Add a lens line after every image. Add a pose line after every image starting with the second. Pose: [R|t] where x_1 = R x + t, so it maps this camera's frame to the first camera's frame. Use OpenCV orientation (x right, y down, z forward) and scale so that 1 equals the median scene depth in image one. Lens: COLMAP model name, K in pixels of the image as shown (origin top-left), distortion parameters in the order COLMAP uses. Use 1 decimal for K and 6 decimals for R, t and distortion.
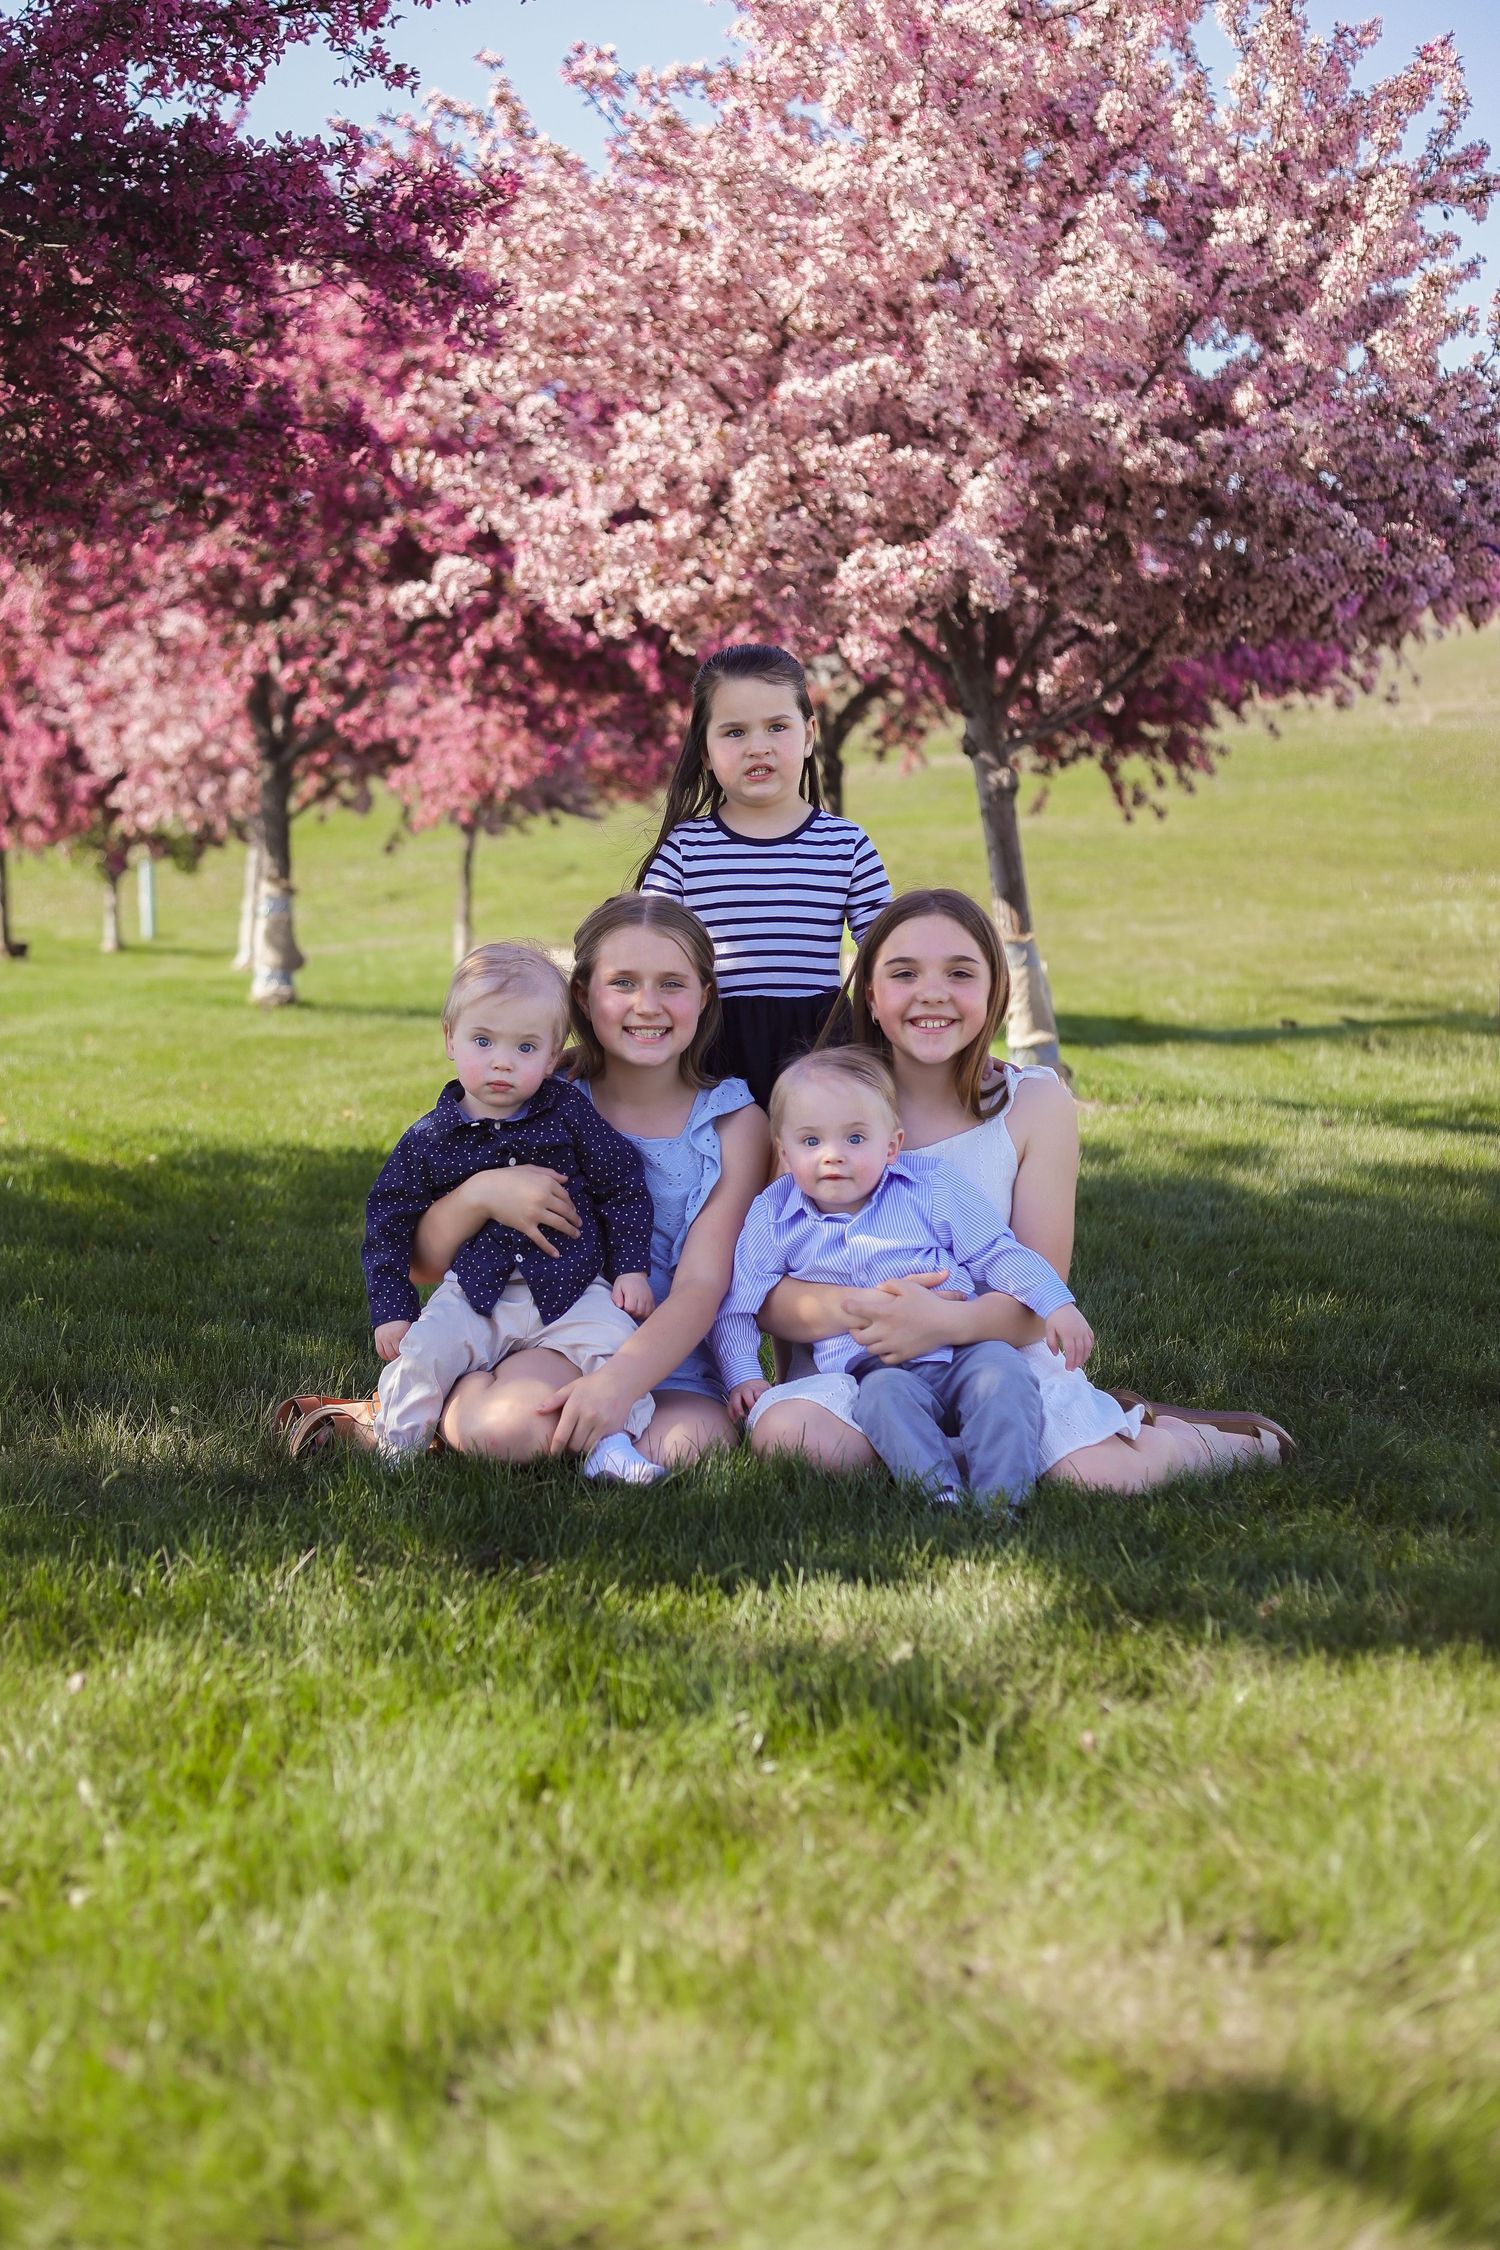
lens RADIAL K [[3236.4, 0, 750.0], [0, 3236.4, 1125.0], [0, 0, 1]] dist [-0.013417, -0.052583]
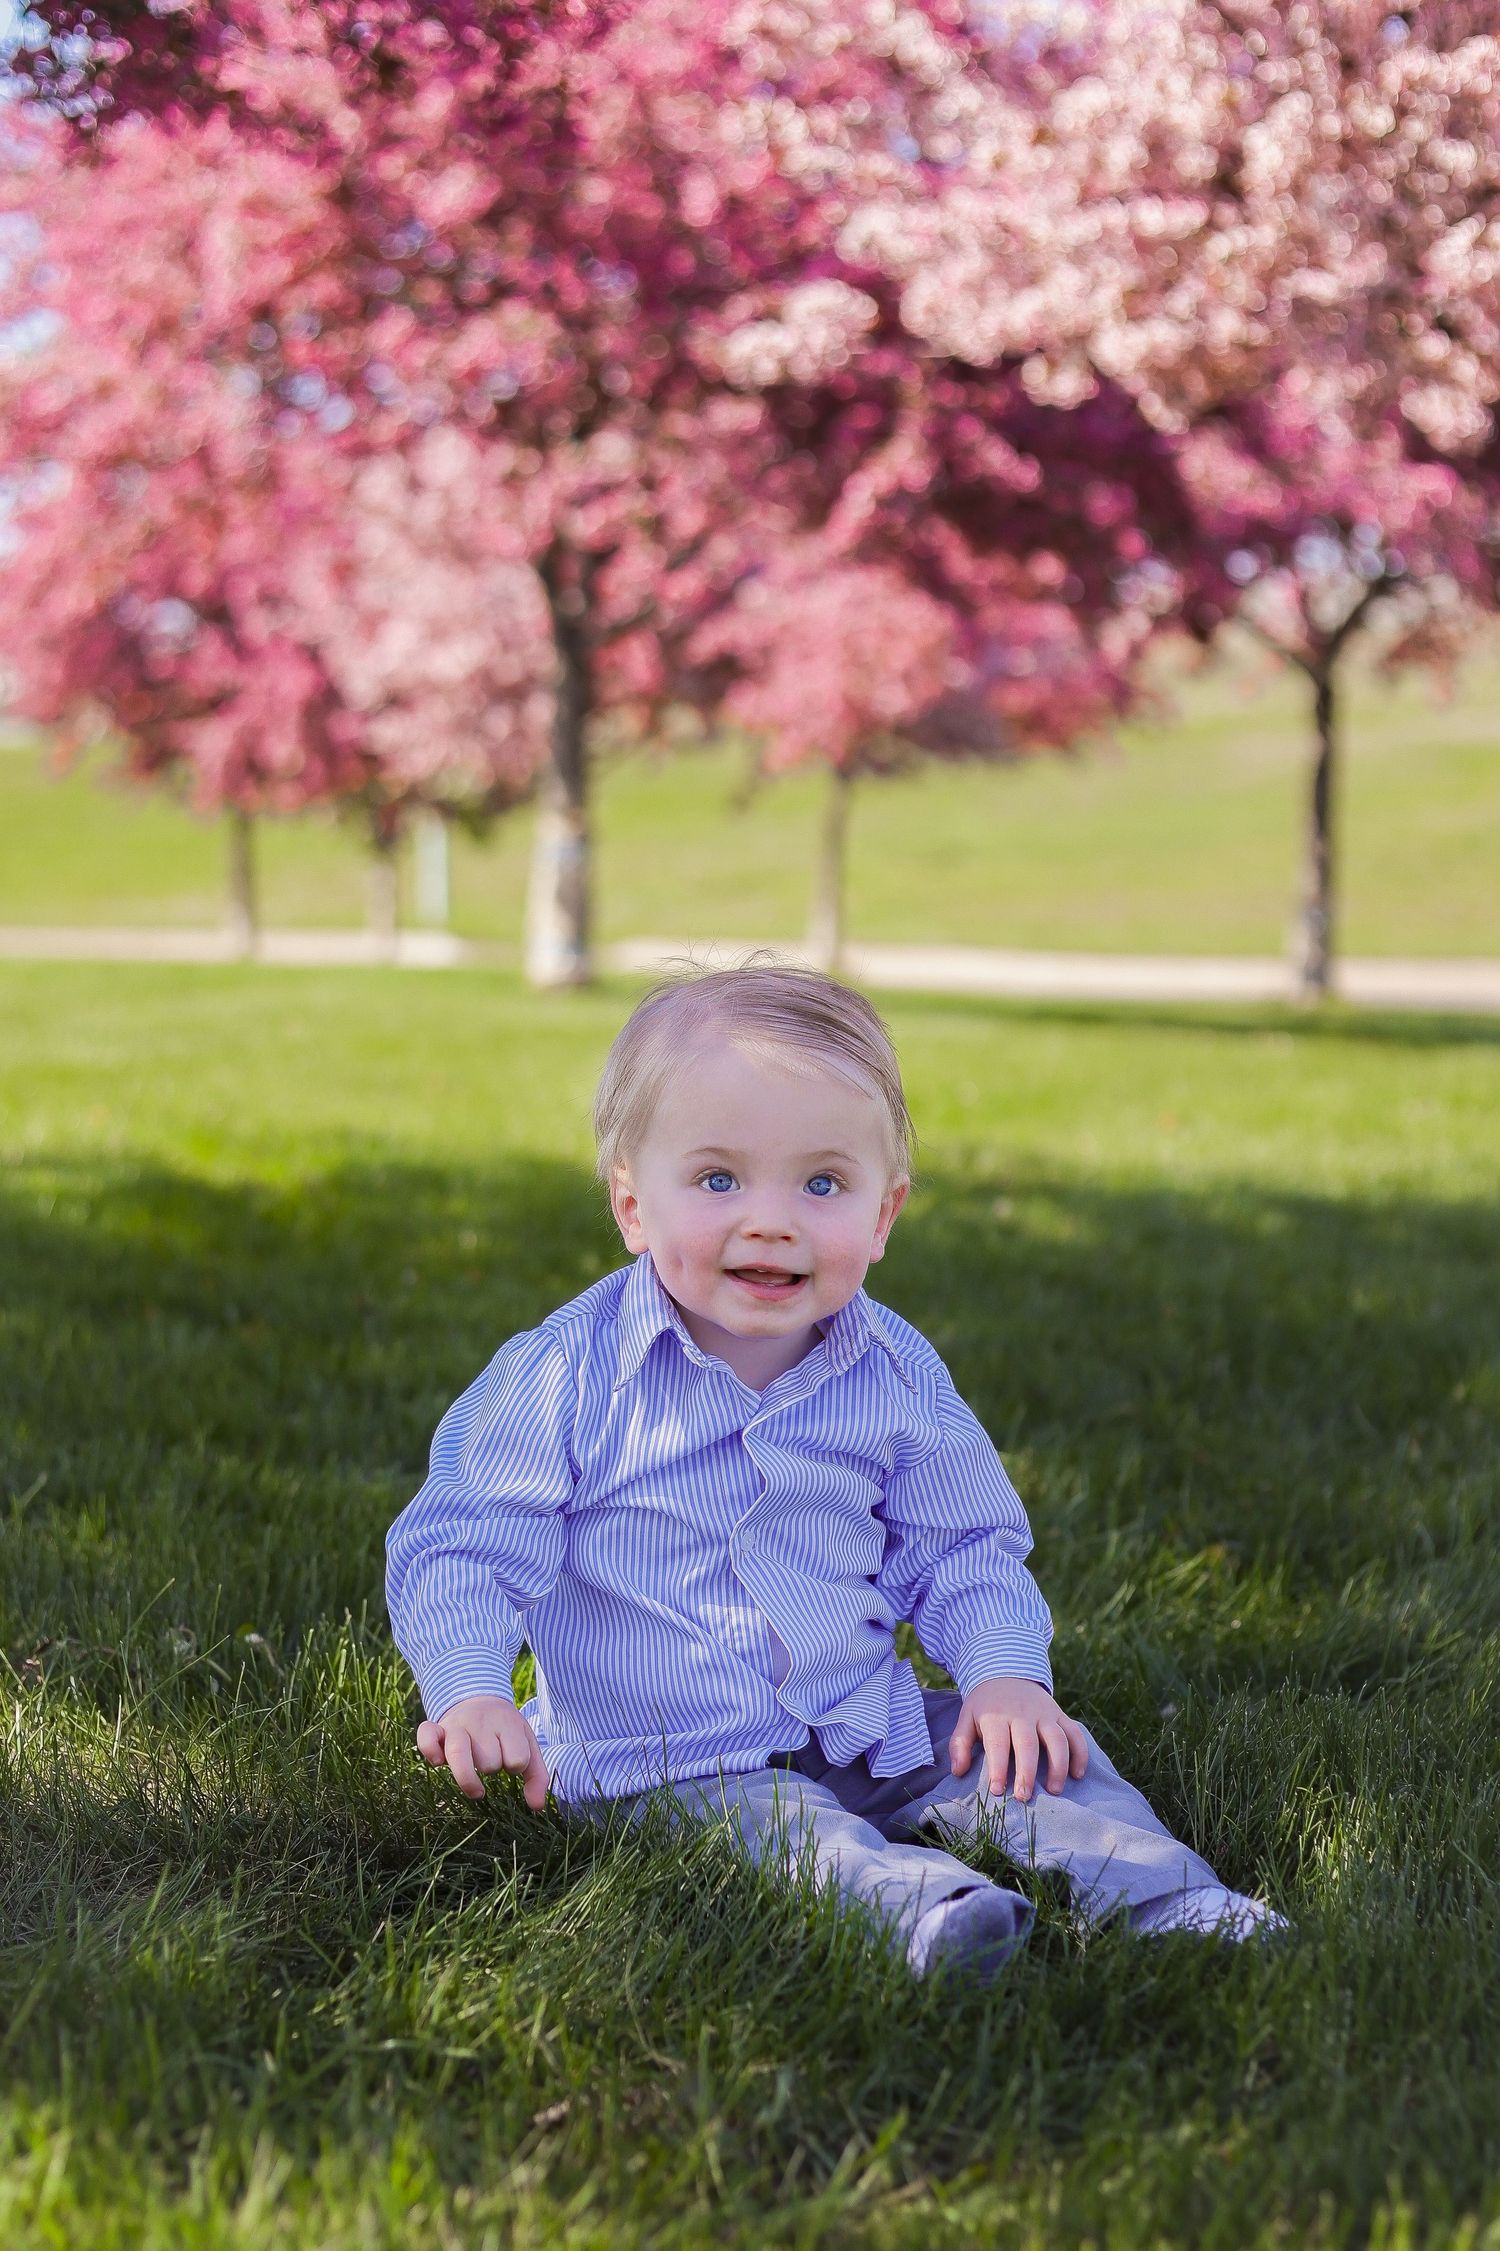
lens RADIAL K [[3237.9, 0, 750.0], [0, 3237.9, 1125.5], [0, 0, 1]] dist [-0.013417, -0.052583]
pose [[0.992994, 0.014327, -0.117295, -0.021594], [-0.017609, 0.999481, -0.026993, 0.011925], [0.116848, 0.028869, 0.992730, 0.296782]]
